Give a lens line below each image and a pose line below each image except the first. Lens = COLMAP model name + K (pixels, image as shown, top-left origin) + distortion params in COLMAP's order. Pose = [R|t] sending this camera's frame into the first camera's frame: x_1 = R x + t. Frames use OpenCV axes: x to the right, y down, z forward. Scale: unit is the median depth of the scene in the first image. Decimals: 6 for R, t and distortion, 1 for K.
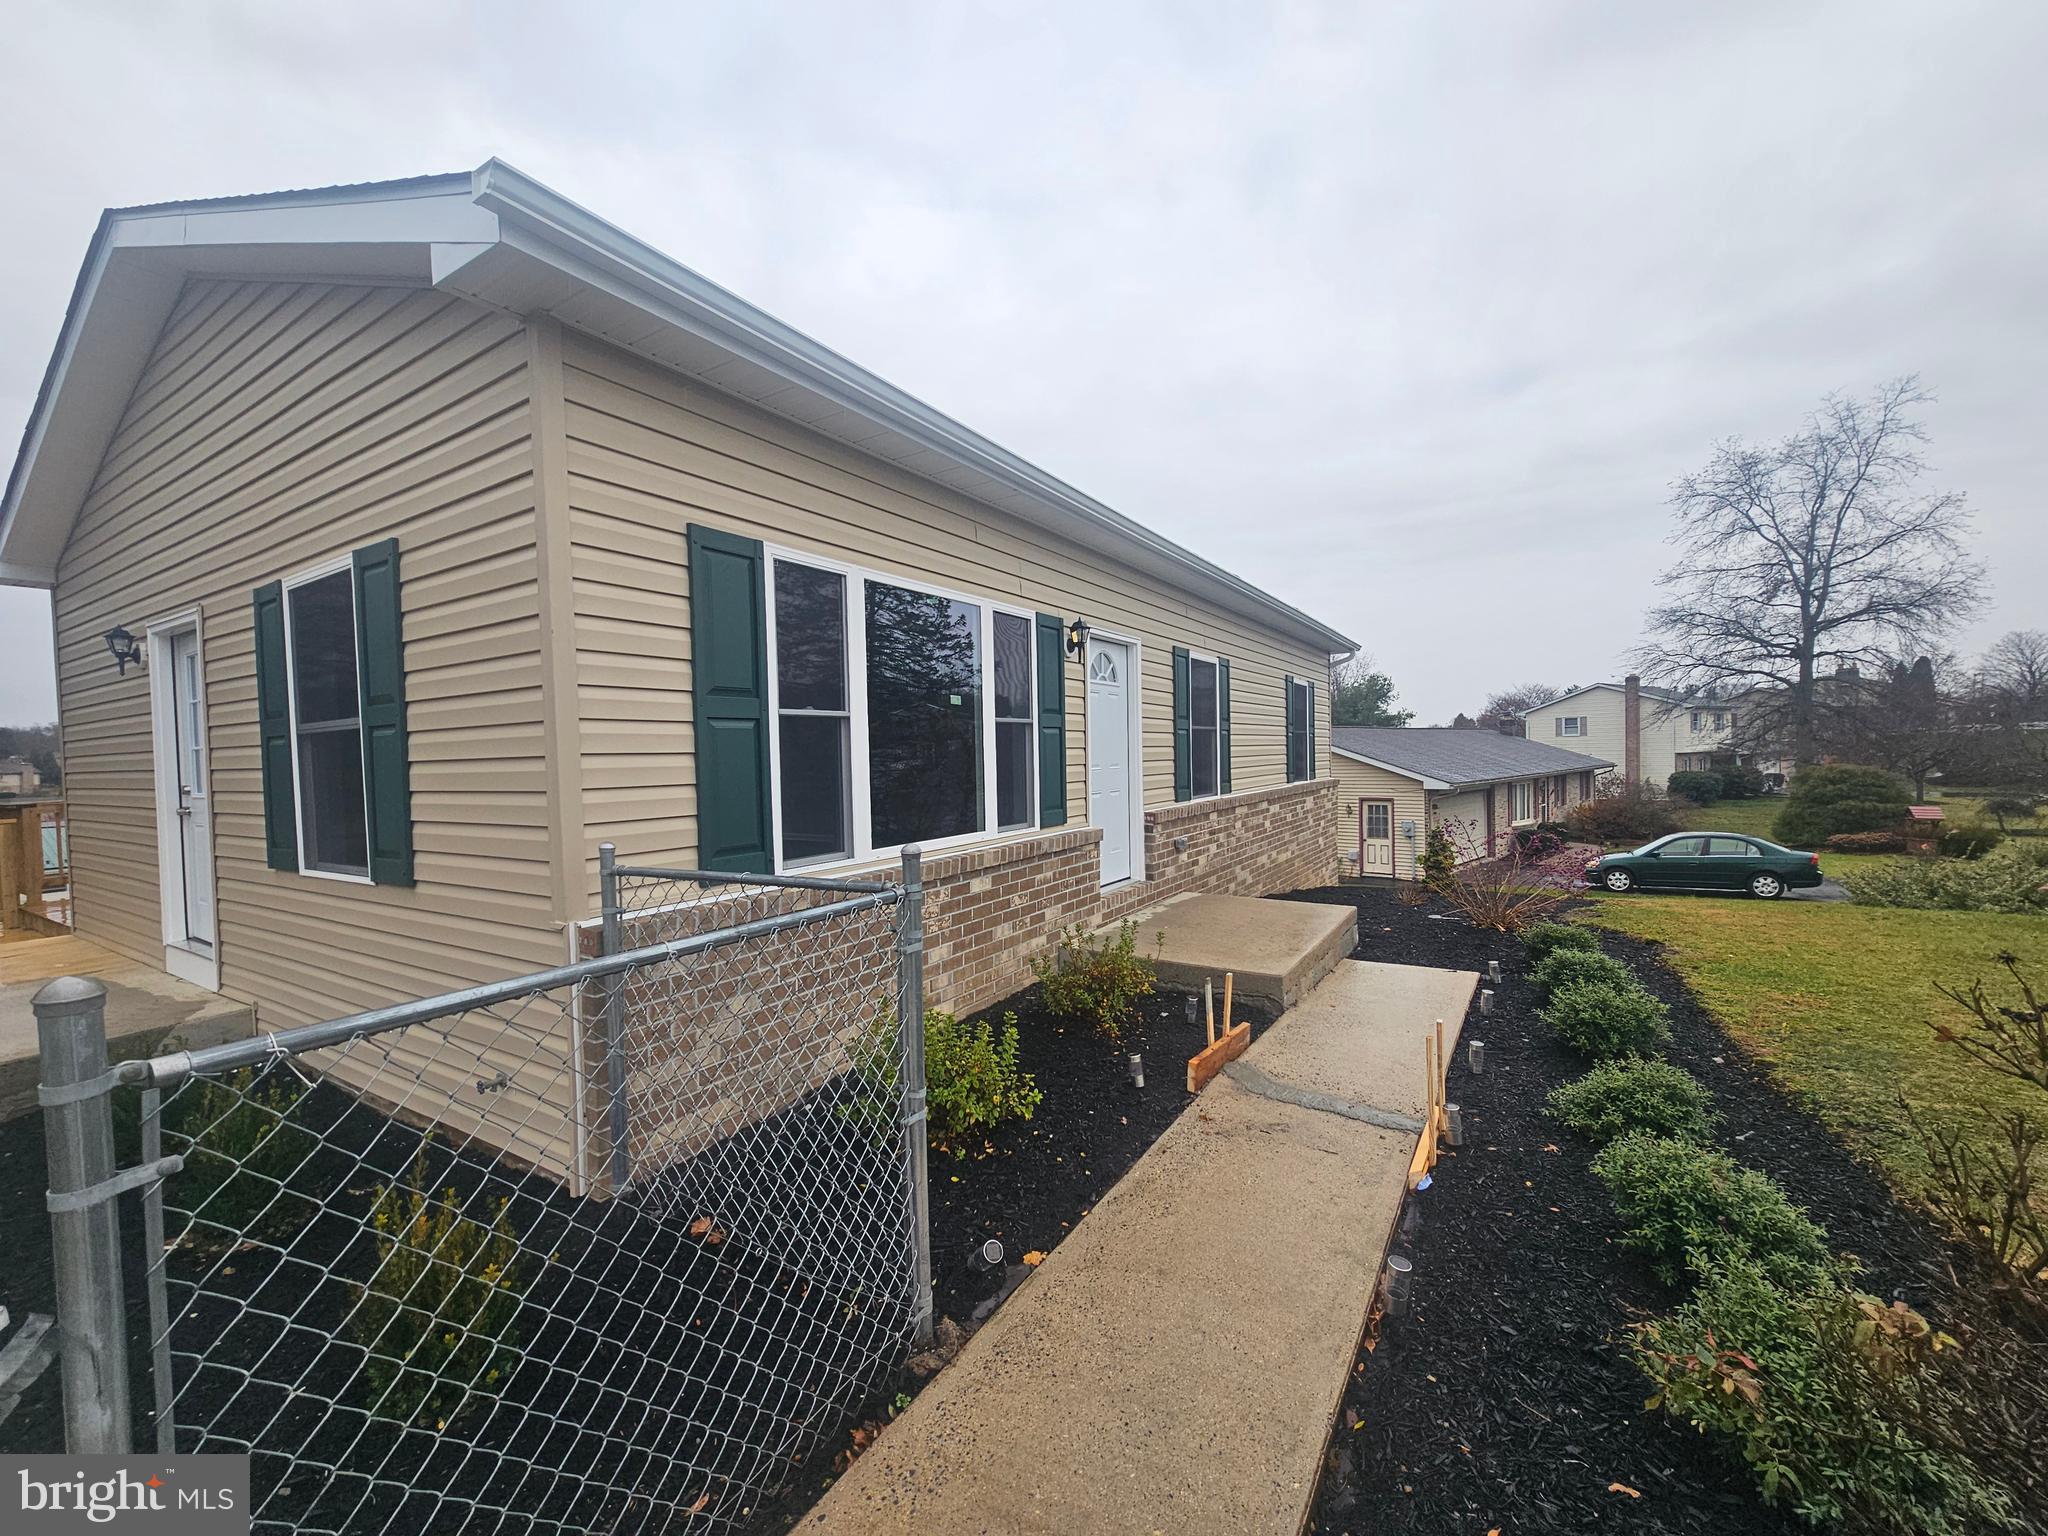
lens RADIAL K [[837.3, 0, 1016.2], [0, 837.3, 777.6], [0, 0, 1]] dist [-0.000921, 0.000168]
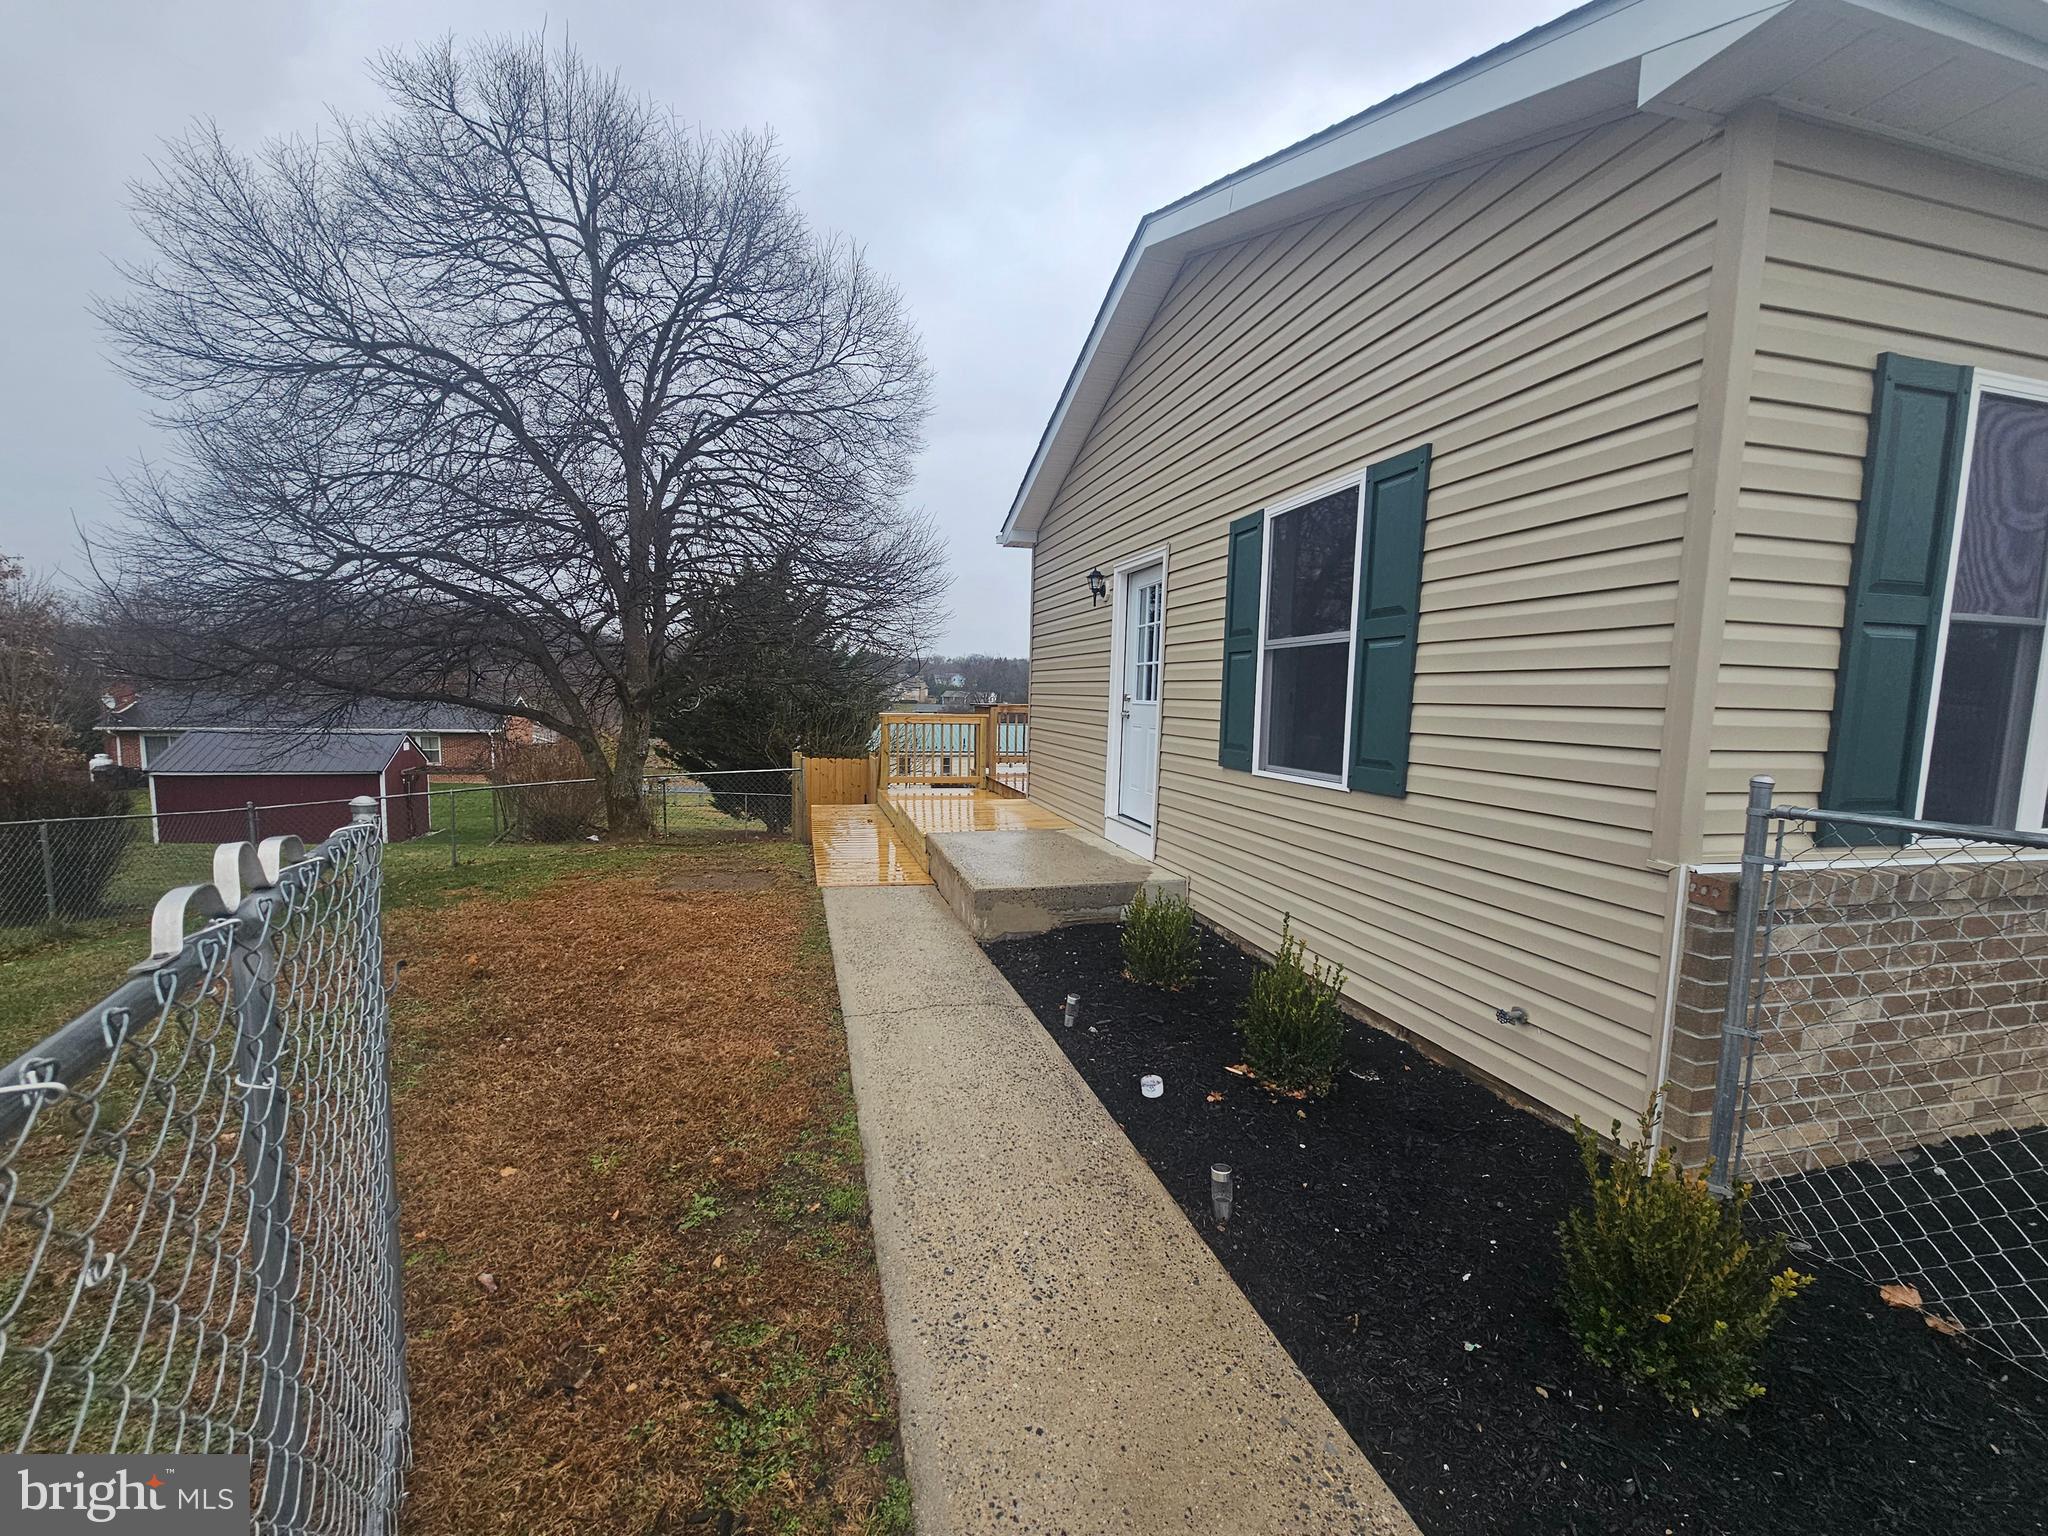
lens RADIAL K [[844.7, 0, 1018.8], [0, 844.7, 779.8], [0, 0, 1]] dist [0.000708, -0.000451]
pose [[0.725615, 0.111355, -0.679031, -0.305328], [-0.061626, 0.993370, 0.097050, 0.031883], [0.685335, -0.028576, 0.727667, -0.050478]]
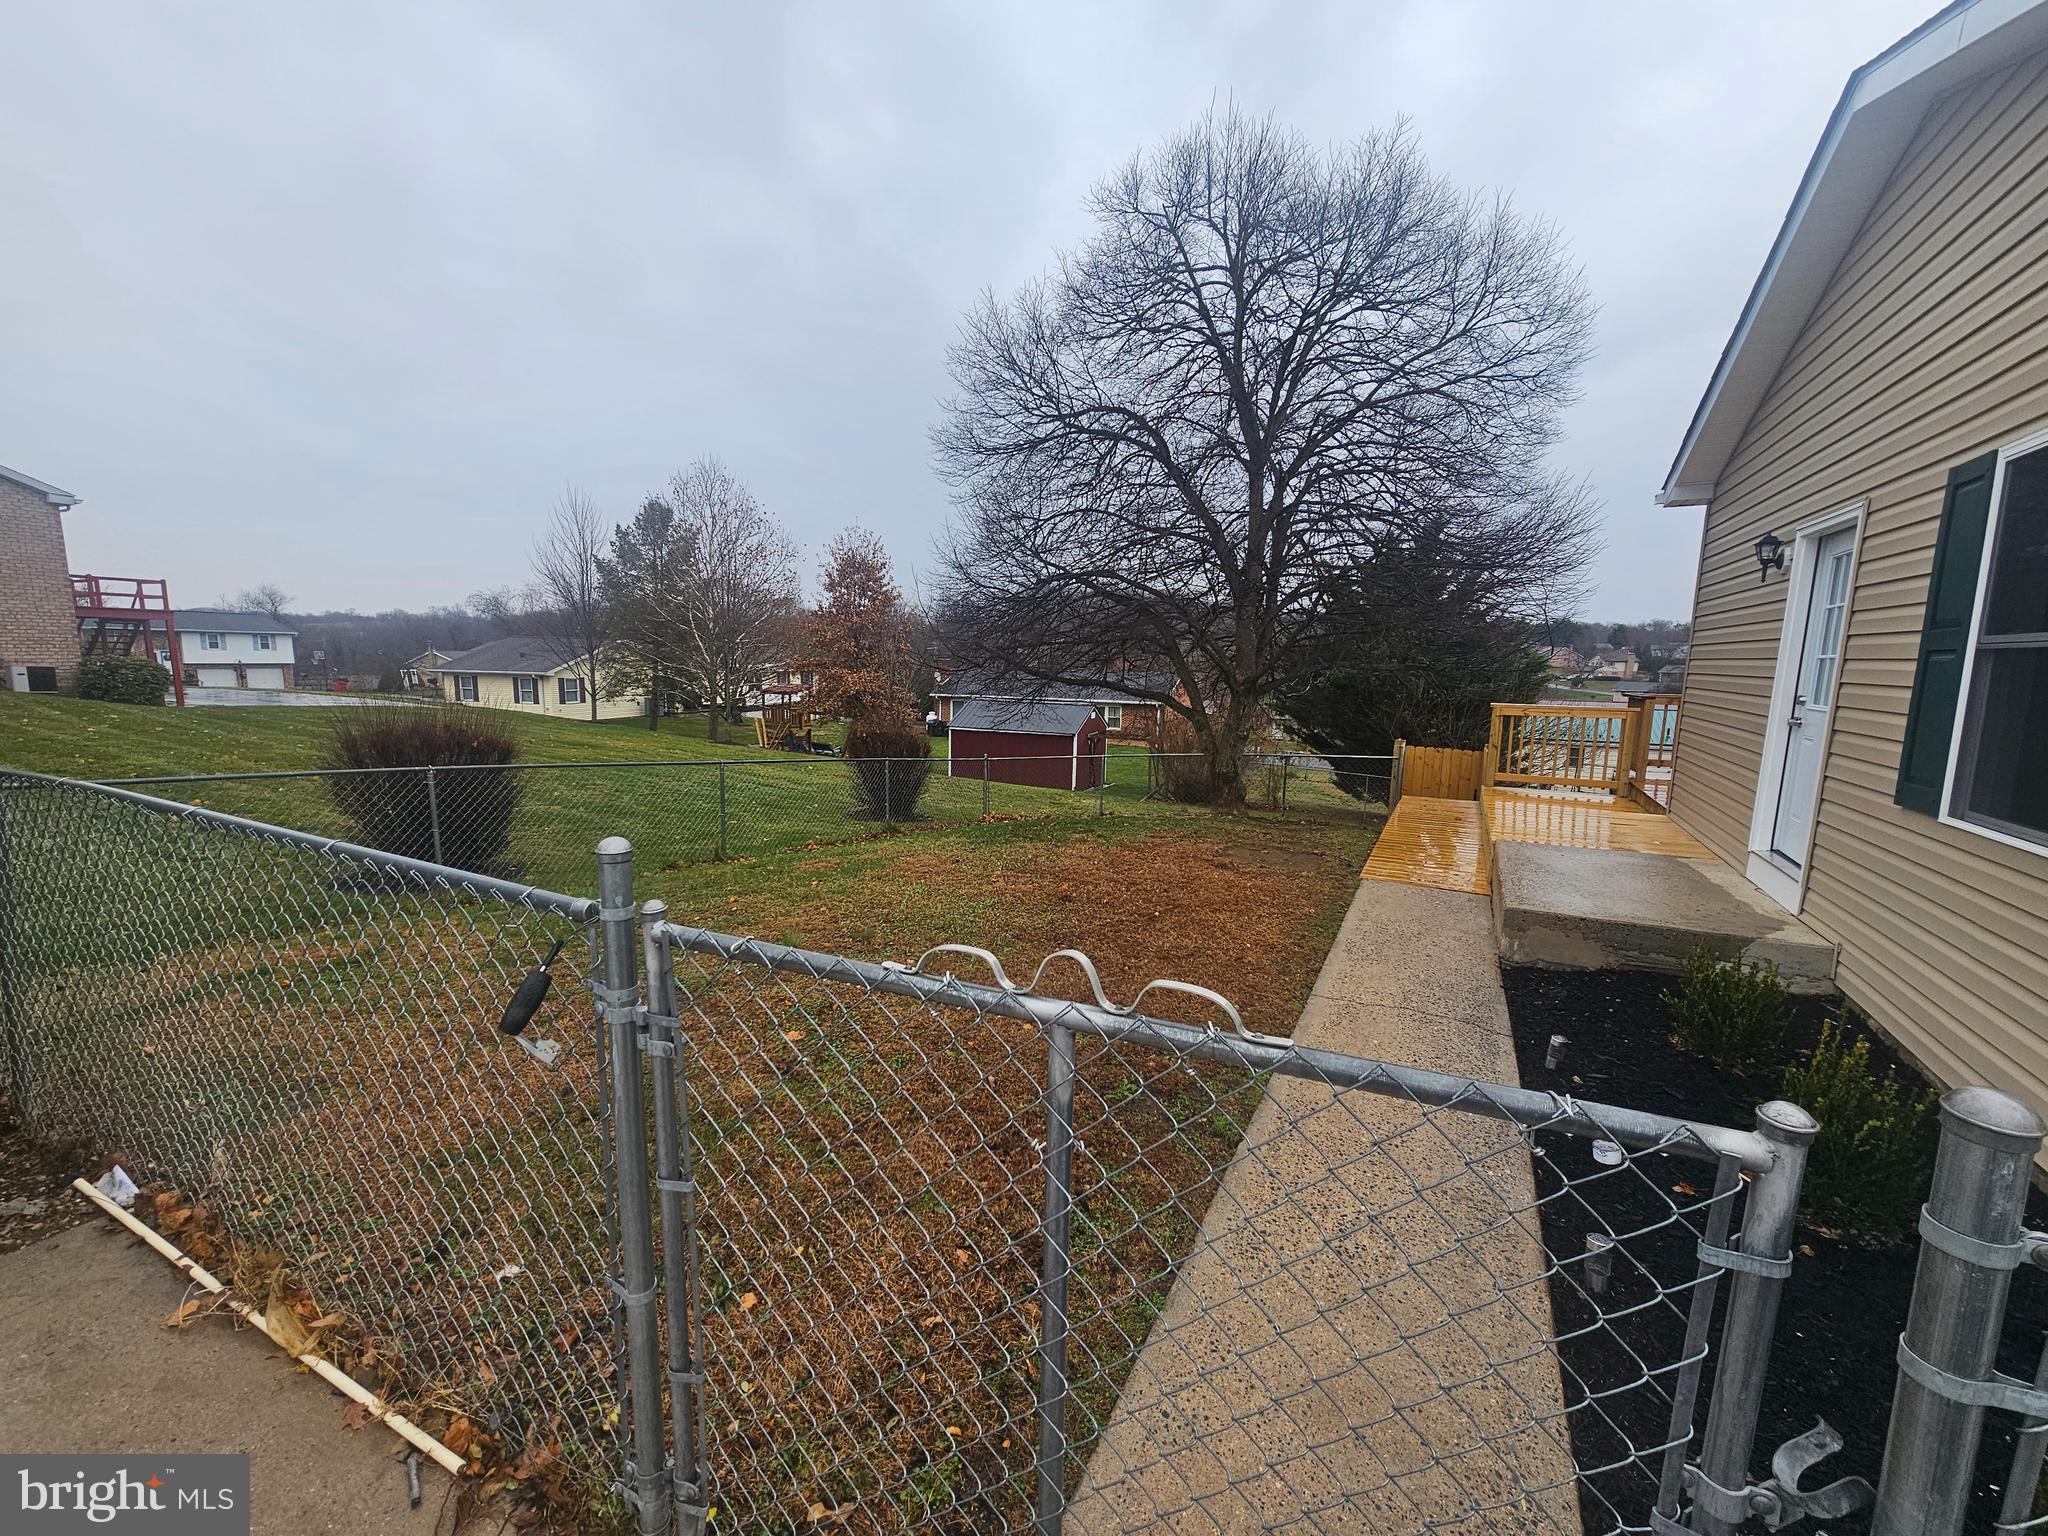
lens RADIAL K [[844.7, 0, 1018.8], [0, 844.7, 779.8], [0, 0, 1]] dist [0.000708, -0.000451]
pose [[0.078908, 0.172564, -0.981833, -0.118629], [-0.049724, 0.984359, 0.169012, -0.018927], [0.995641, 0.035485, 0.086254, 0.027673]]
